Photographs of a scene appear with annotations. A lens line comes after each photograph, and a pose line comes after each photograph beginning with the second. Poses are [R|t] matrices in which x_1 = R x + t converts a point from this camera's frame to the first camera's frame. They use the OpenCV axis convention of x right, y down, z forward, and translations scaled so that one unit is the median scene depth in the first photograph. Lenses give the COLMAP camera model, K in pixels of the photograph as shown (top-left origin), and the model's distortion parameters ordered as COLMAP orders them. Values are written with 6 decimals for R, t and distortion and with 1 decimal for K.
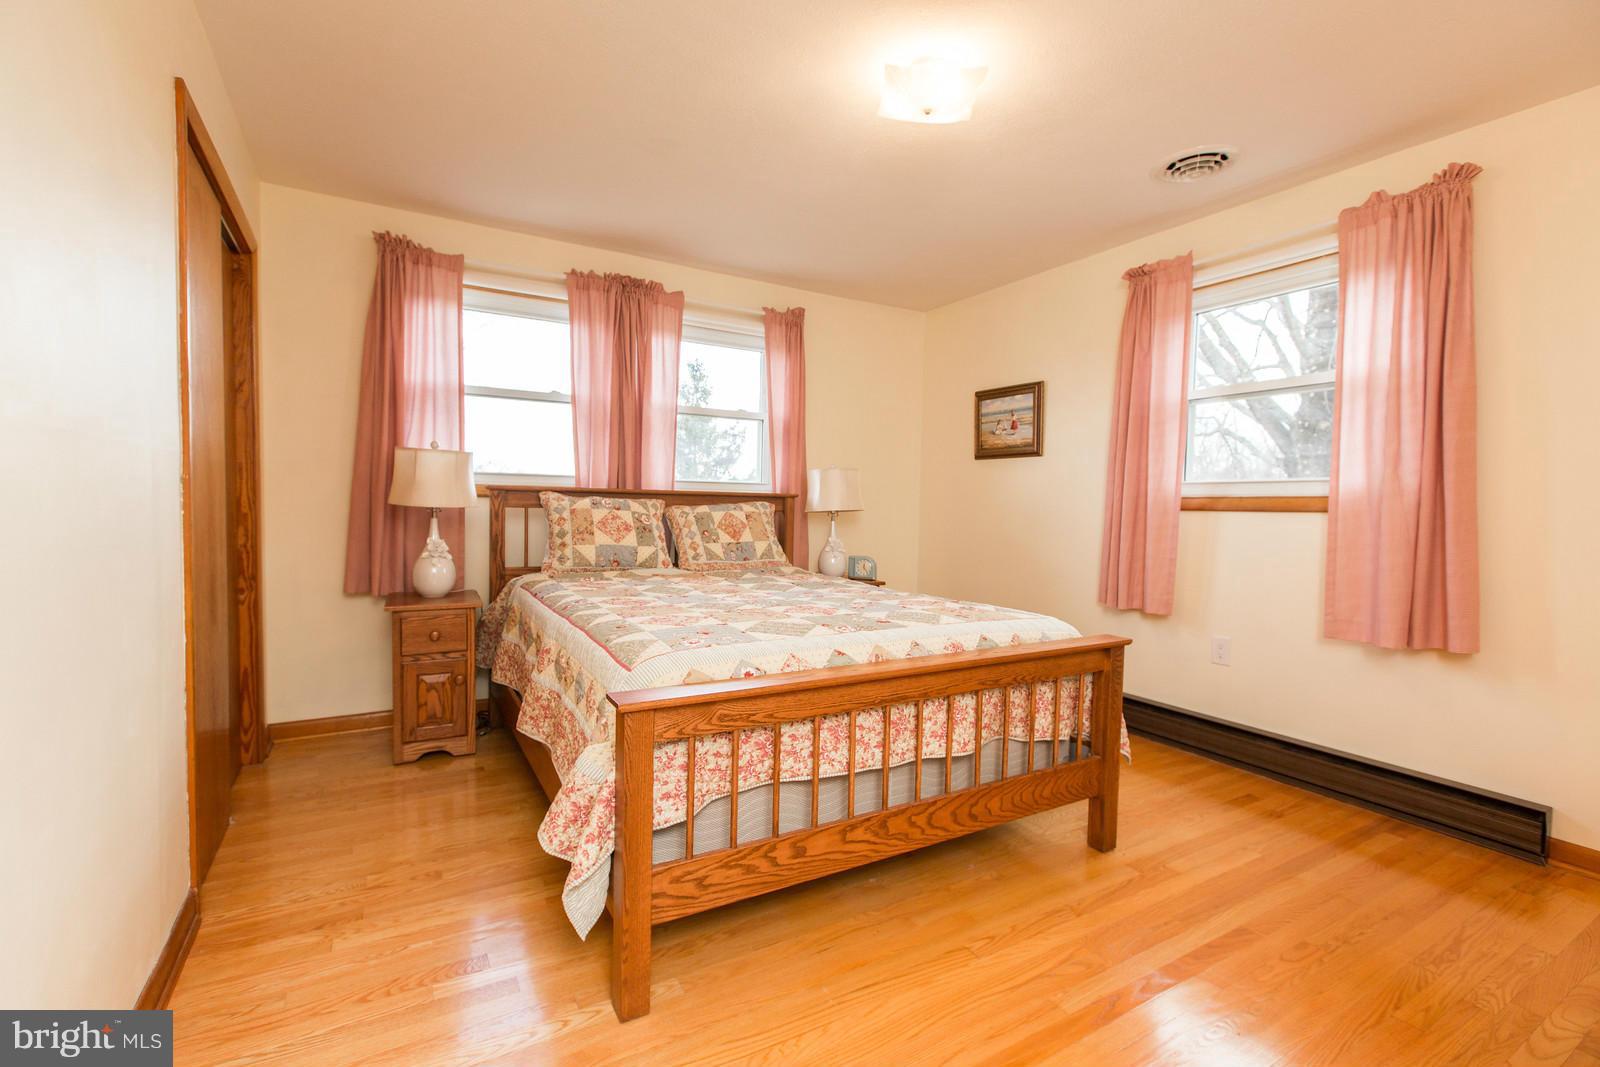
lens RADIAL K [[704.6, 0, 797.0], [0, 704.6, 535.0], [0, 0, 1]] dist [0.001893, 0.000297]
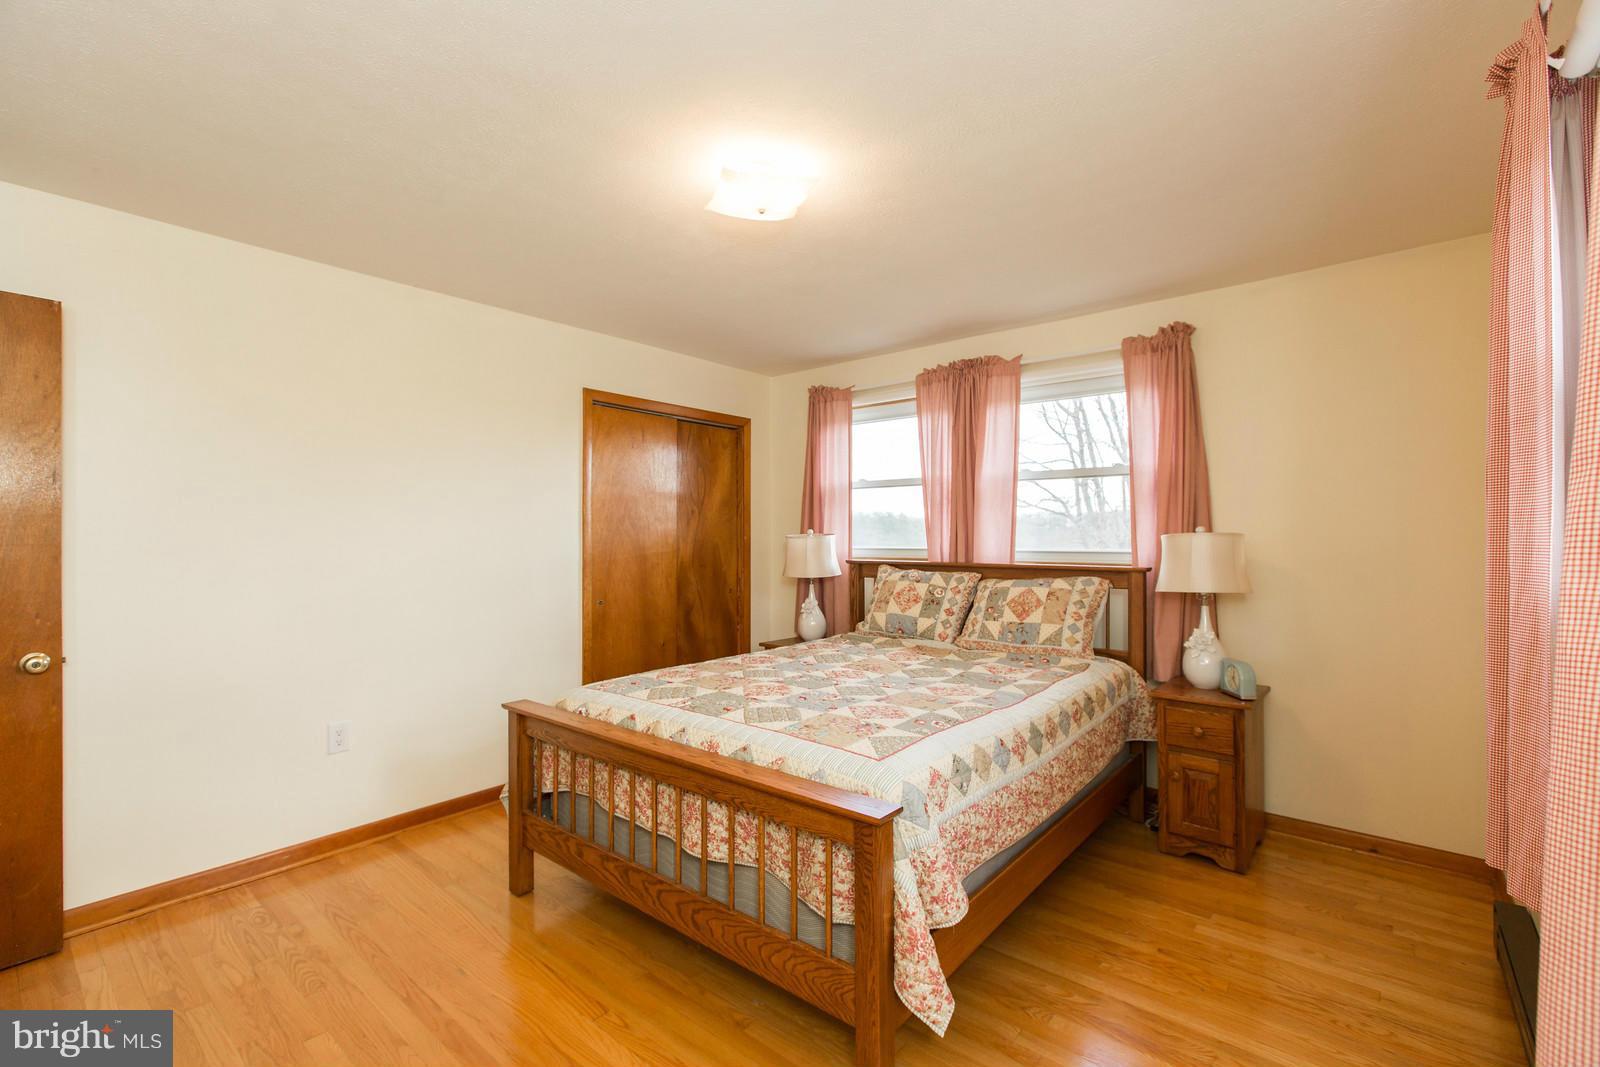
lens RADIAL K [[704.6, 0, 797.0], [0, 704.6, 535.0], [0, 0, 1]] dist [0.001893, 0.000297]
pose [[0.341830, -0.015831, -0.939629, 0.674180], [-0.024763, 0.999359, -0.025845, -0.072080], [0.939436, 0.032103, 0.341219, 0.420508]]
